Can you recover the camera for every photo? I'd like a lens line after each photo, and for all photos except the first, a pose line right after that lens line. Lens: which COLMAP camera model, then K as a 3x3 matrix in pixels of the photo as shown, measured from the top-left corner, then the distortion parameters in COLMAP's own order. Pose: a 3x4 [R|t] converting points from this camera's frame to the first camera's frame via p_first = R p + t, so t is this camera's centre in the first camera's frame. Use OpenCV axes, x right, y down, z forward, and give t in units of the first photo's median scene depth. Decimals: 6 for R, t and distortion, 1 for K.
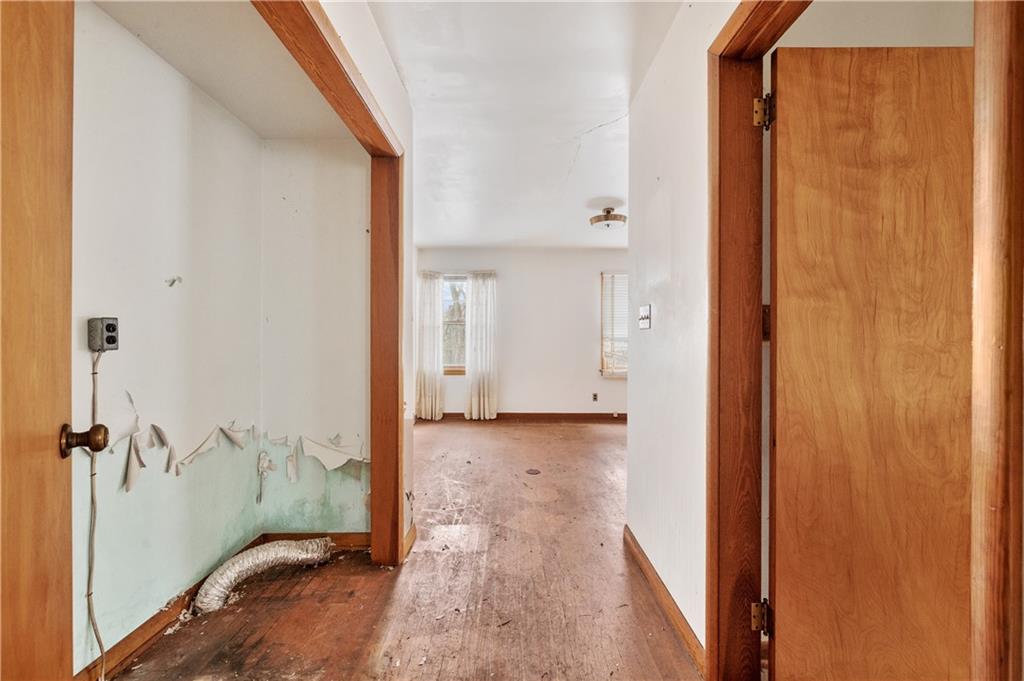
lens RADIAL K [[448.3, 0, 511.6], [0, 448.3, 339.9], [0, 0, 1]] dist [-0.000030, 0.000000]
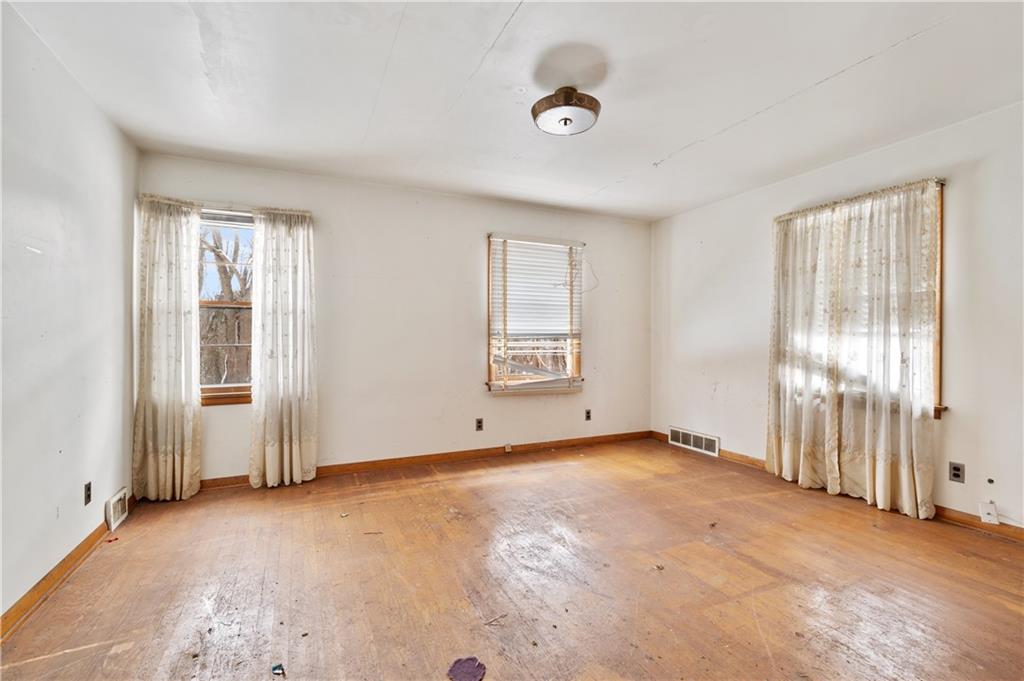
lens RADIAL K [[453.8, 0, 513.6], [0, 453.8, 339.9], [0, 0, 1]] dist [0.000722, 0.000226]
pose [[0.902963, -0.003481, 0.429705, -0.053516], [0.001758, 0.999989, 0.004408, 0.001366], [-0.429715, -0.003225, 0.902959, 0.383810]]
